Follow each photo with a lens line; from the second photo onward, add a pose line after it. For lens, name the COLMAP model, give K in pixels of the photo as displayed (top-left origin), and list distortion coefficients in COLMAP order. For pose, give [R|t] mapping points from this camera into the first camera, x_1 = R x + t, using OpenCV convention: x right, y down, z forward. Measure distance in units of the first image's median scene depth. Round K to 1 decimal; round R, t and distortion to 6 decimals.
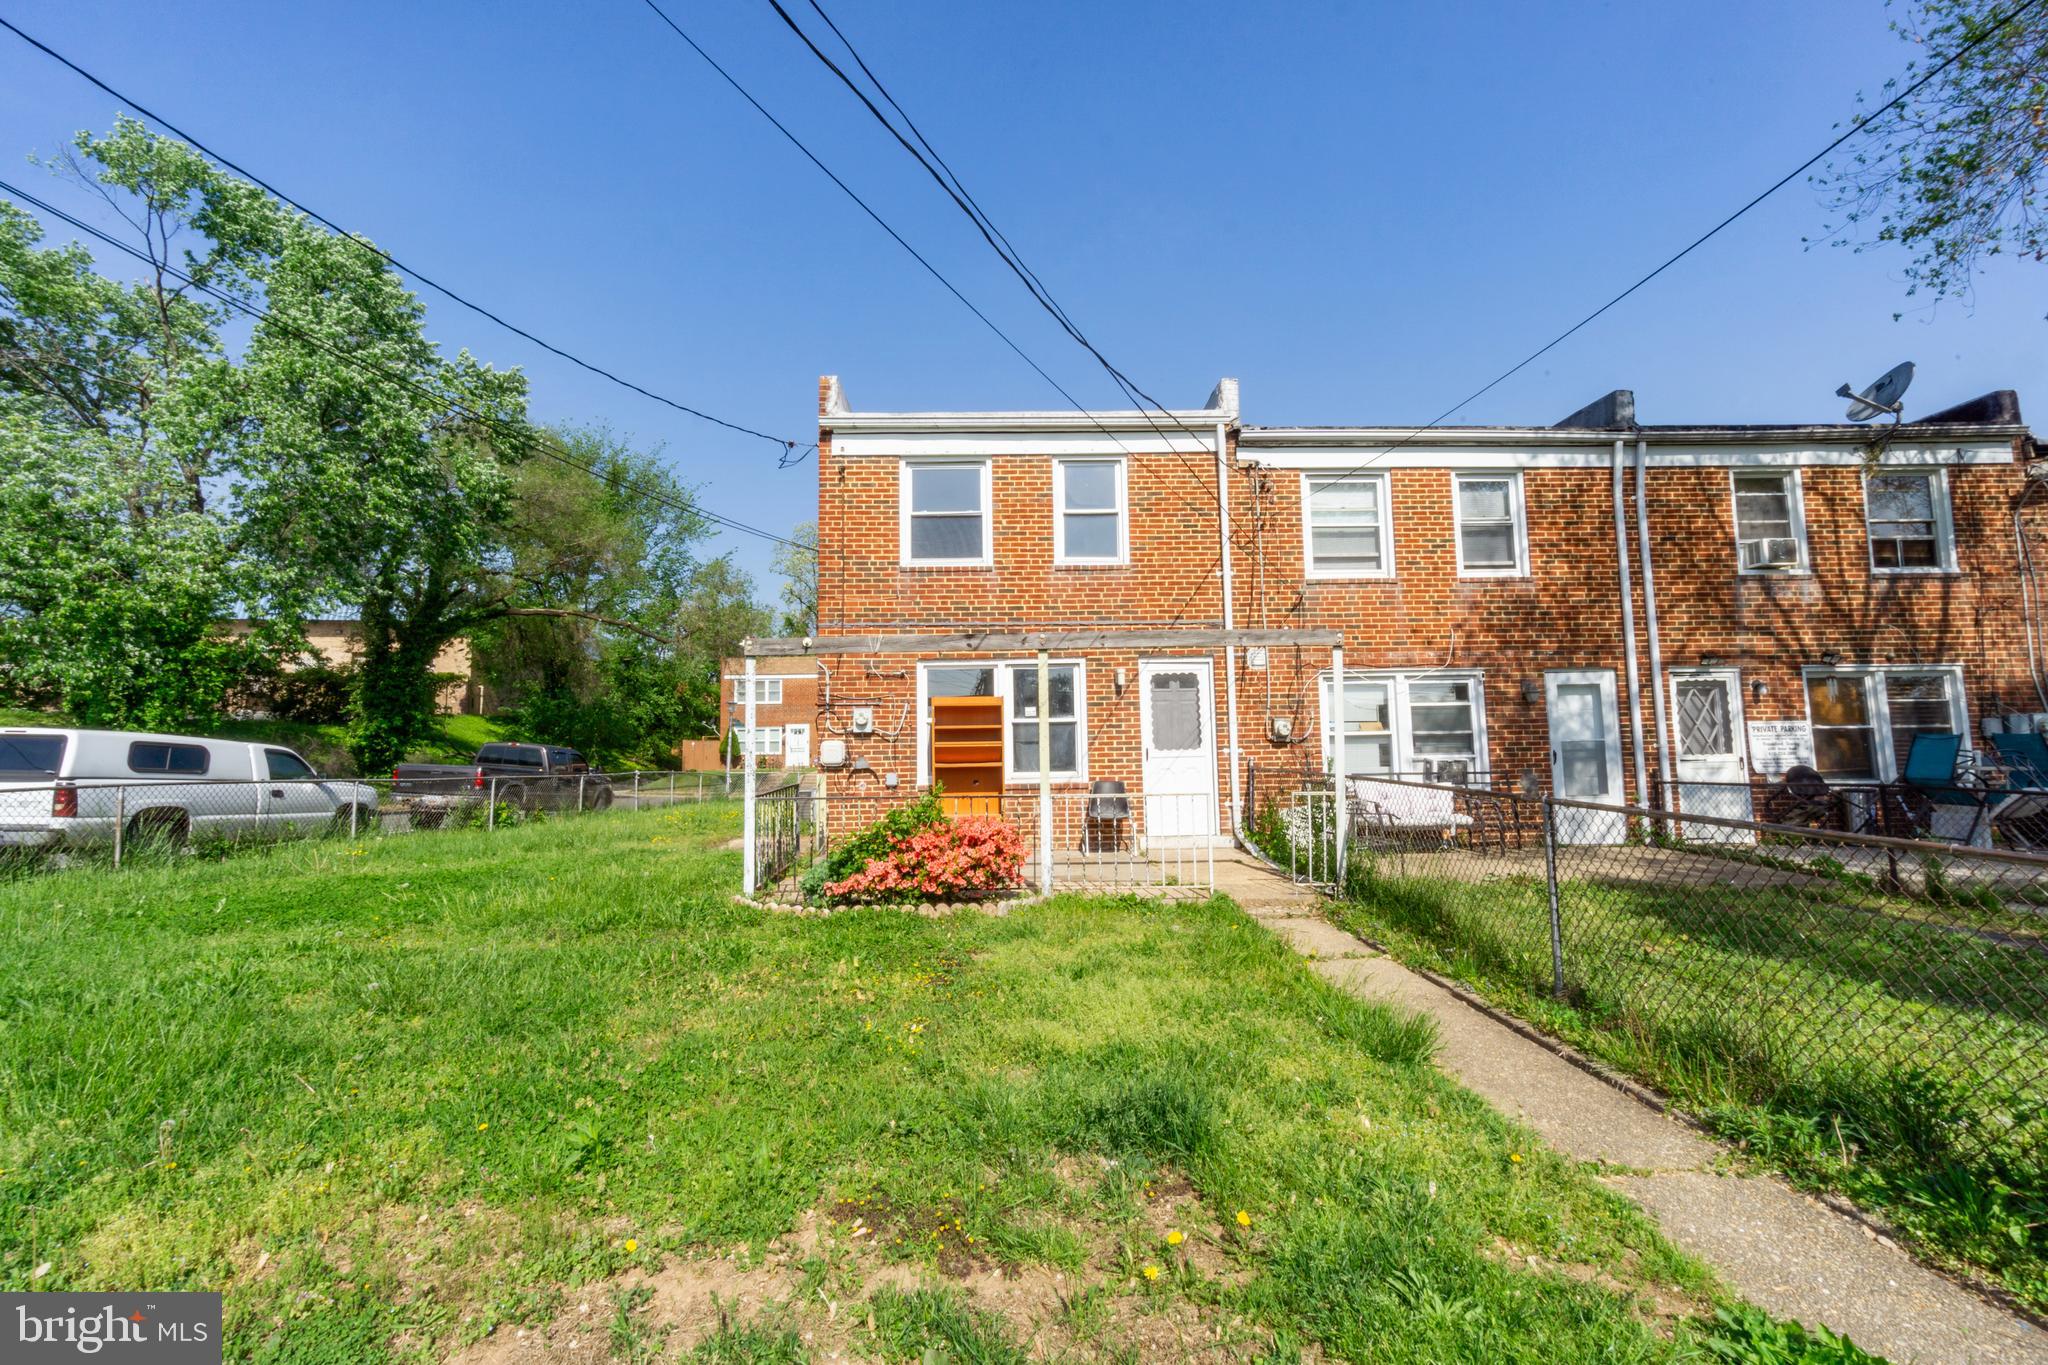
lens RADIAL K [[886.7, 0, 1030.3], [0, 886.7, 662.0], [0, 0, 1]] dist [-0.003421, 0.000358]
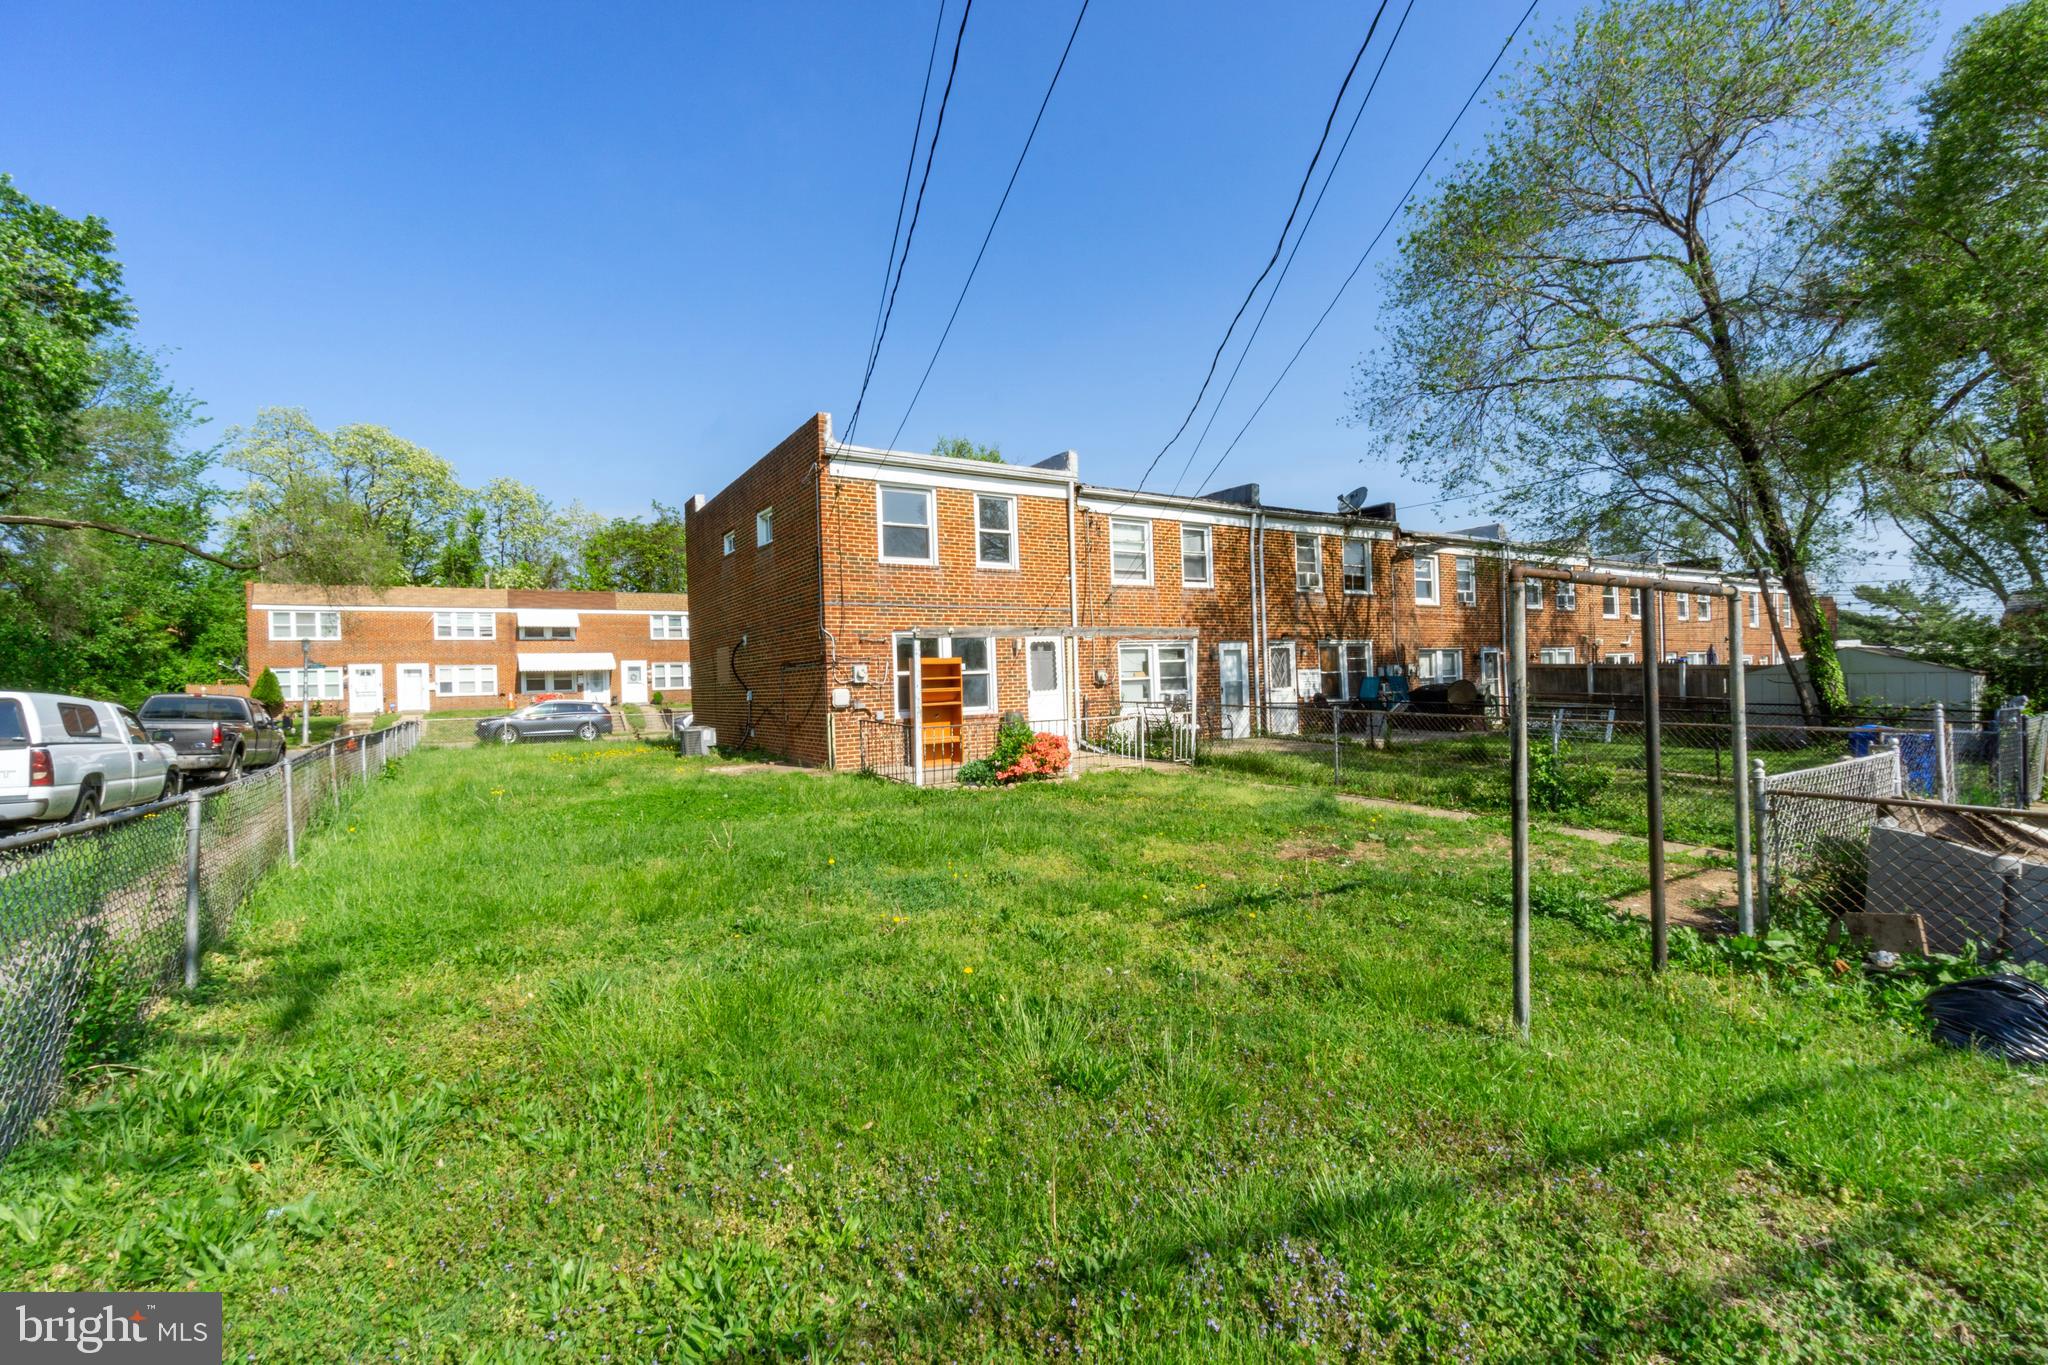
lens RADIAL K [[886.7, 0, 1016.0], [0, 886.7, 674.6], [0, 0, 1]] dist [-0.003421, 0.000358]
pose [[0.854624, -0.009330, 0.519163, -0.681400], [-0.037289, 0.996154, 0.079284, -0.051294], [-0.517906, -0.087117, 0.850990, -0.301370]]
